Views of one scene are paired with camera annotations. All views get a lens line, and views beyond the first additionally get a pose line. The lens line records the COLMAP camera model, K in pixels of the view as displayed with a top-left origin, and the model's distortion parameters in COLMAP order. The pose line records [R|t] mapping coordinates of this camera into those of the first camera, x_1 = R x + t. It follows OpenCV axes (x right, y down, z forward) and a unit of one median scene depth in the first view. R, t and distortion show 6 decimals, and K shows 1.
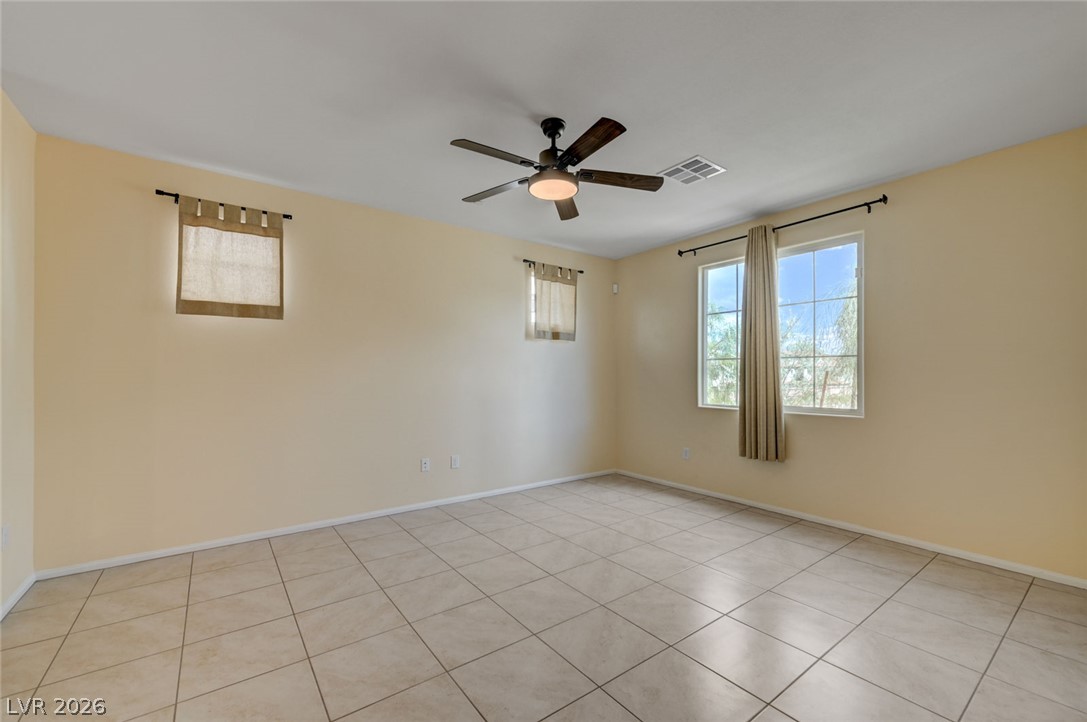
lens RADIAL K [[432.5, 0, 542.4], [0, 432.5, 375.5], [0, 0, 1]] dist [-0.001794, 0.002024]
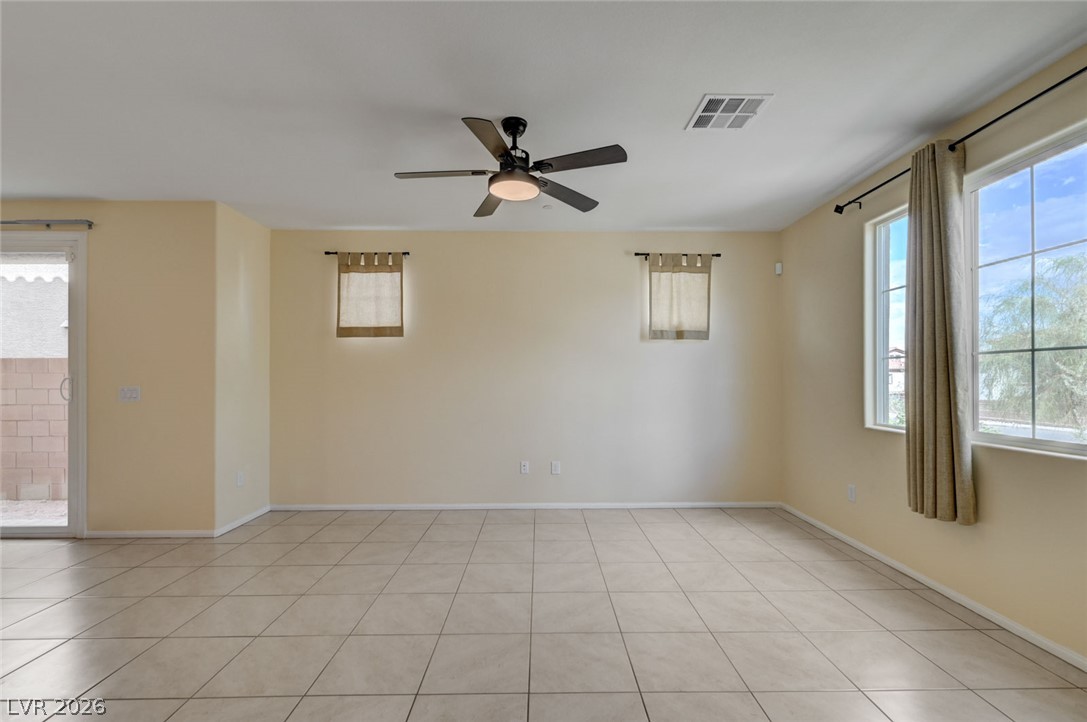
lens RADIAL K [[468.8, 0, 554.1], [0, 468.8, 373.8], [0, 0, 1]] dist [-0.003535, -0.000458]
pose [[0.819764, -0.006089, -0.572669, 0.452725], [0.001233, 0.999960, -0.008868, -0.008250], [0.572701, 0.006564, 0.819738, 0.121704]]
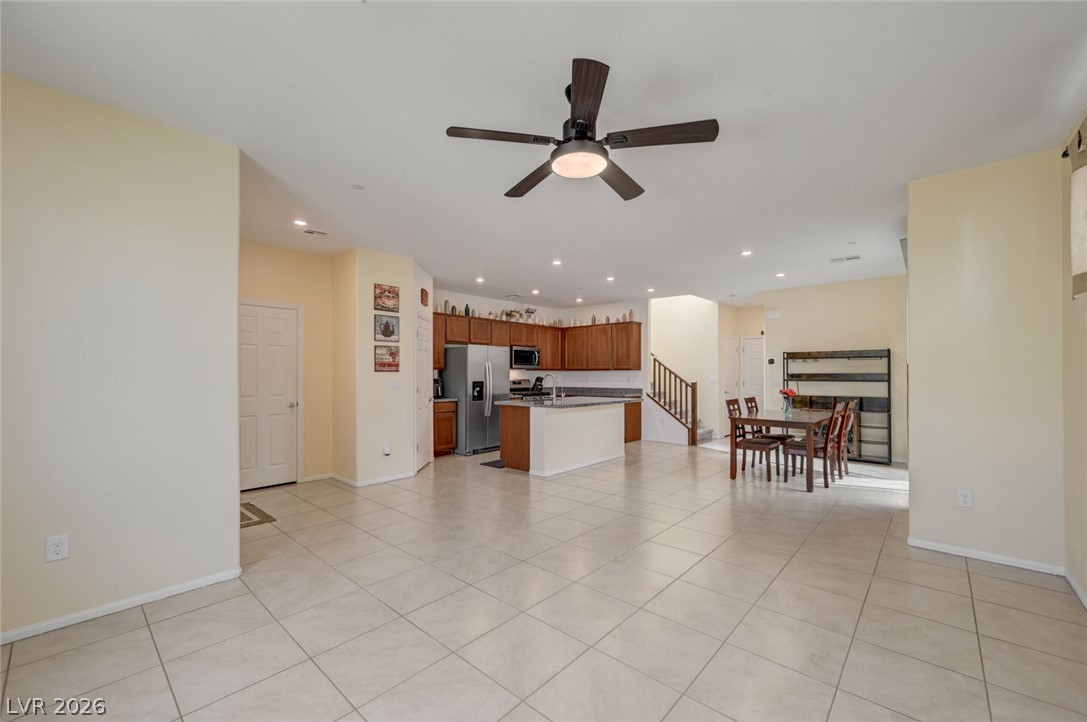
lens RADIAL K [[432.5, 0, 549.2], [0, 432.5, 373.0], [0, 0, 1]] dist [-0.001794, 0.002024]
pose [[-0.979223, 0.000631, -0.202784, 0.168934], [0.001114, 0.999997, -0.002266, -0.007543], [0.202782, -0.002445, -0.979221, 1.188120]]
